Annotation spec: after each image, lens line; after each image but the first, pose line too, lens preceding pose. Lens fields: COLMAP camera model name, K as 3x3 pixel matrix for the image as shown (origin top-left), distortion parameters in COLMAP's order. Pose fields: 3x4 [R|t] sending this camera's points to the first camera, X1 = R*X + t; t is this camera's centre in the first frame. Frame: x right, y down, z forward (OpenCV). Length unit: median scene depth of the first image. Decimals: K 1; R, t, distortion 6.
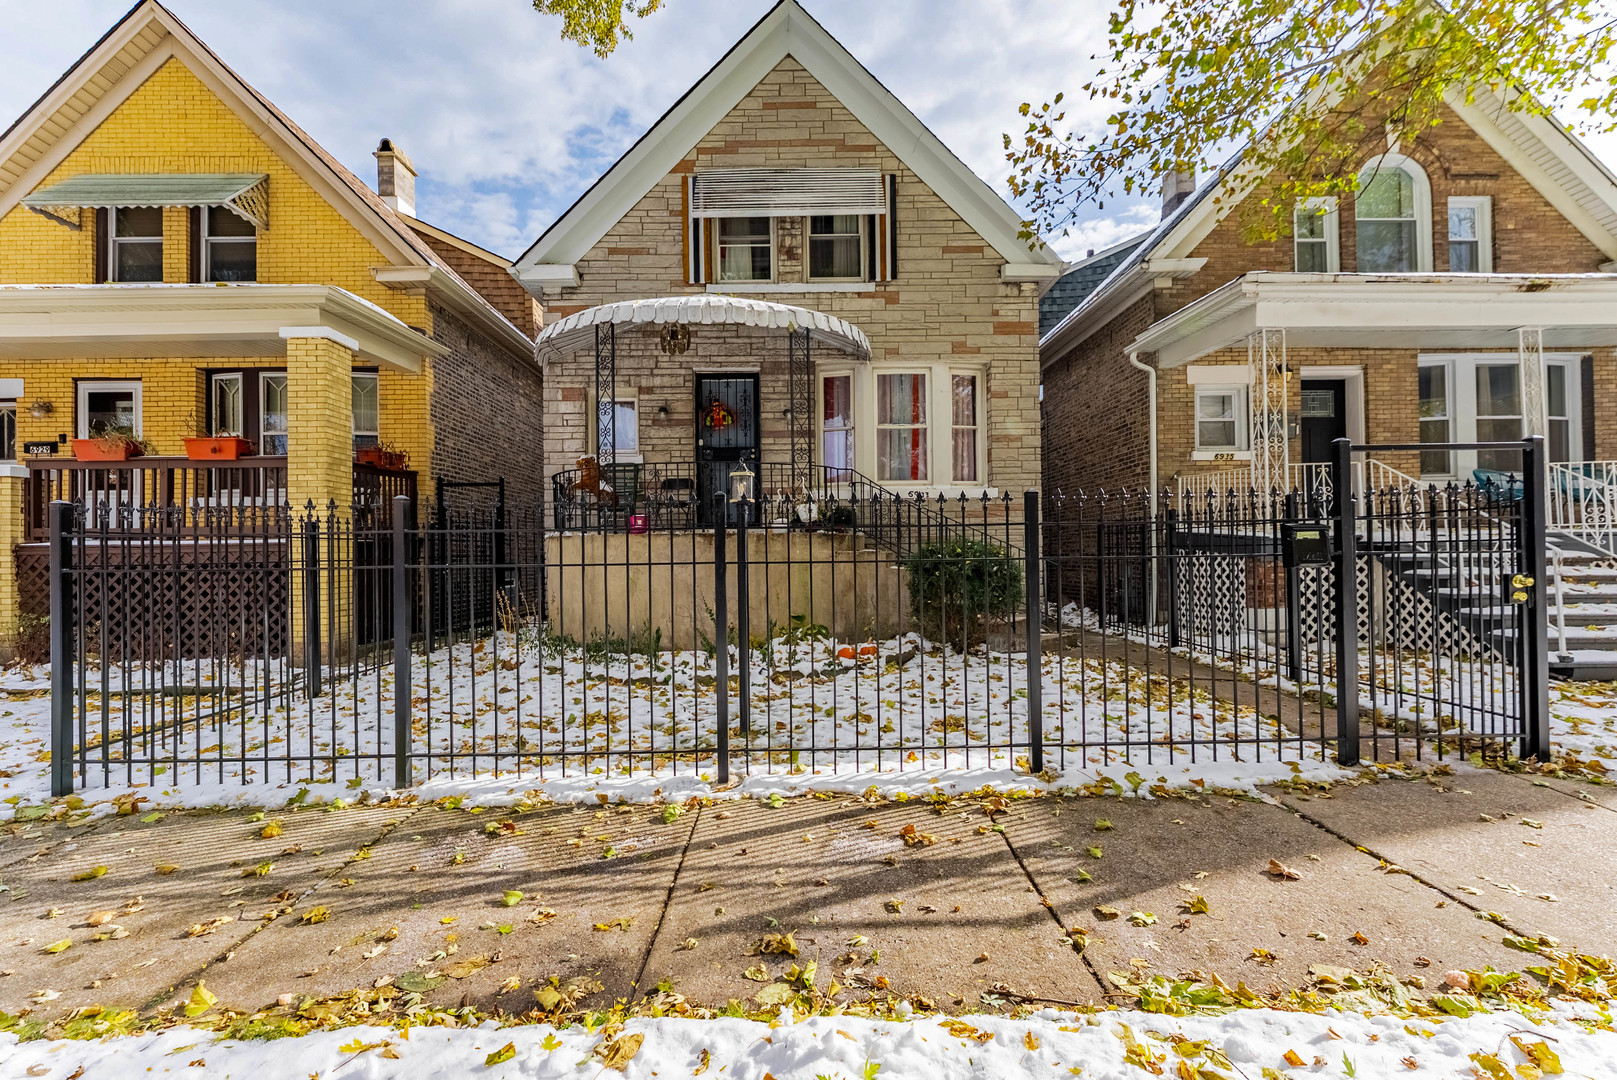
lens RADIAL K [[658.9, 0, 814.3], [0, 658.9, 539.8], [0, 0, 1]] dist [-0.000584, -0.000370]
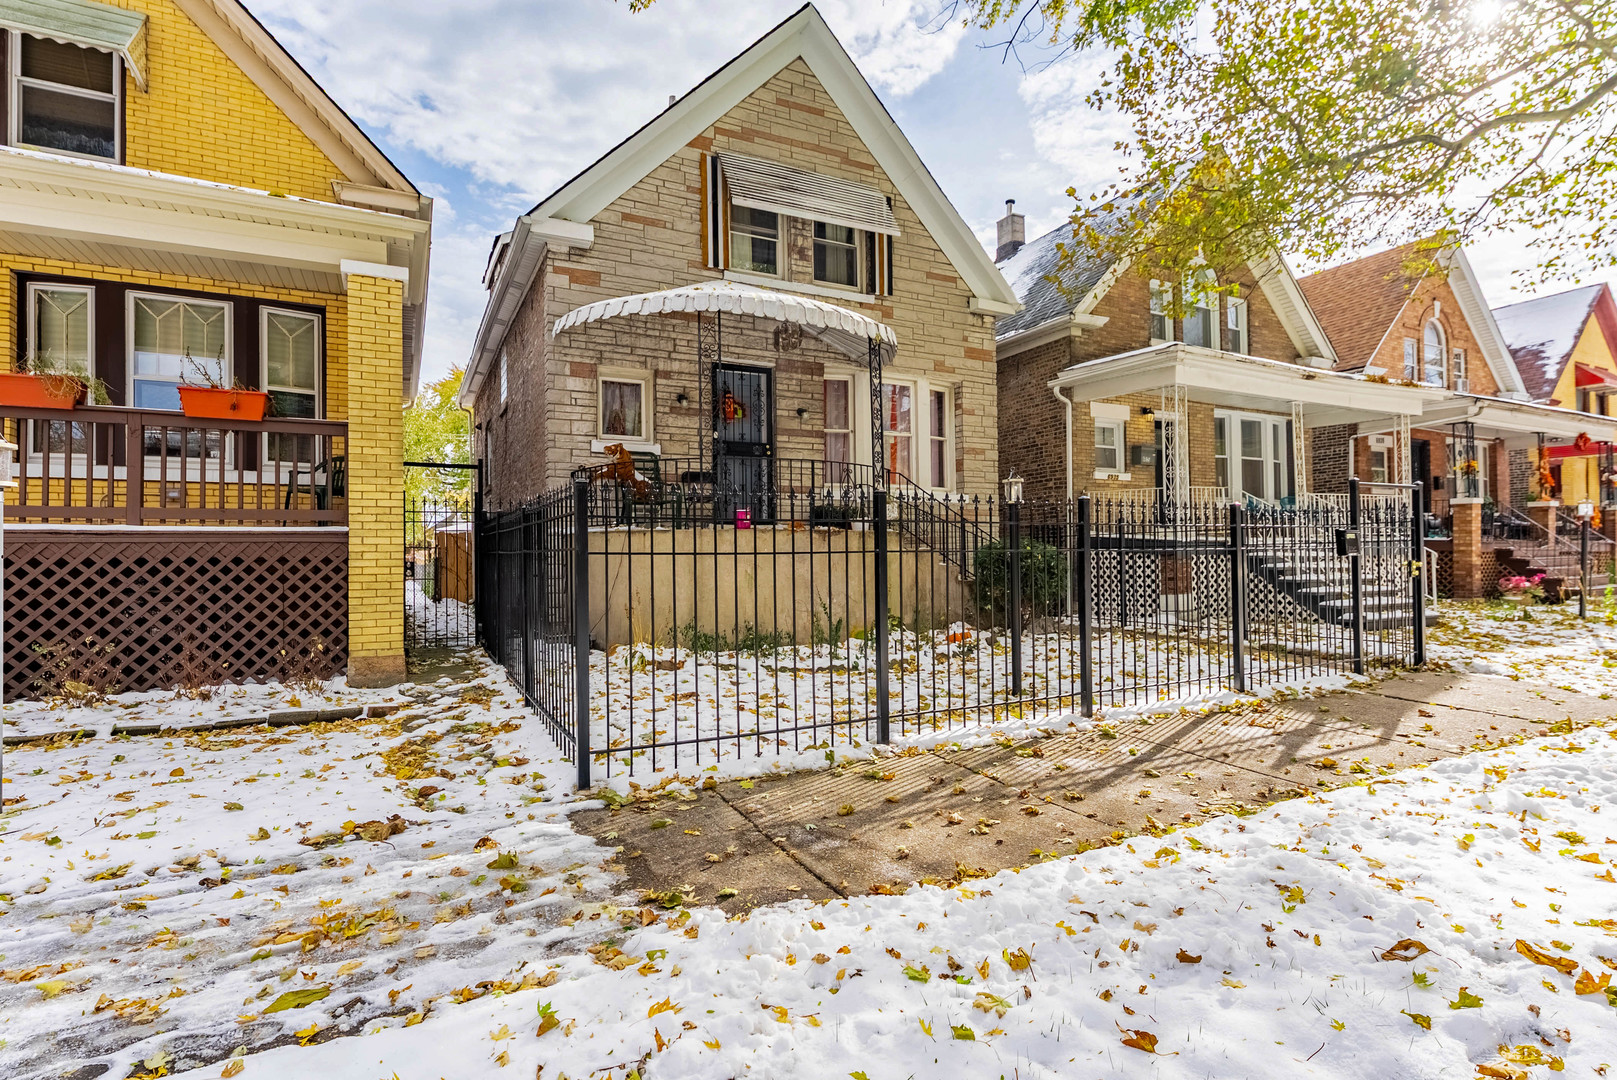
lens RADIAL K [[768.2, 0, 802.4], [0, 768.2, 540.8], [0, 0, 1]] dist [-0.002997, -0.000839]
pose [[0.899263, 0.013212, 0.437209, -0.543005], [-0.008879, 0.999889, -0.011953, 0.017362], [-0.437319, 0.006867, 0.899280, -0.051855]]
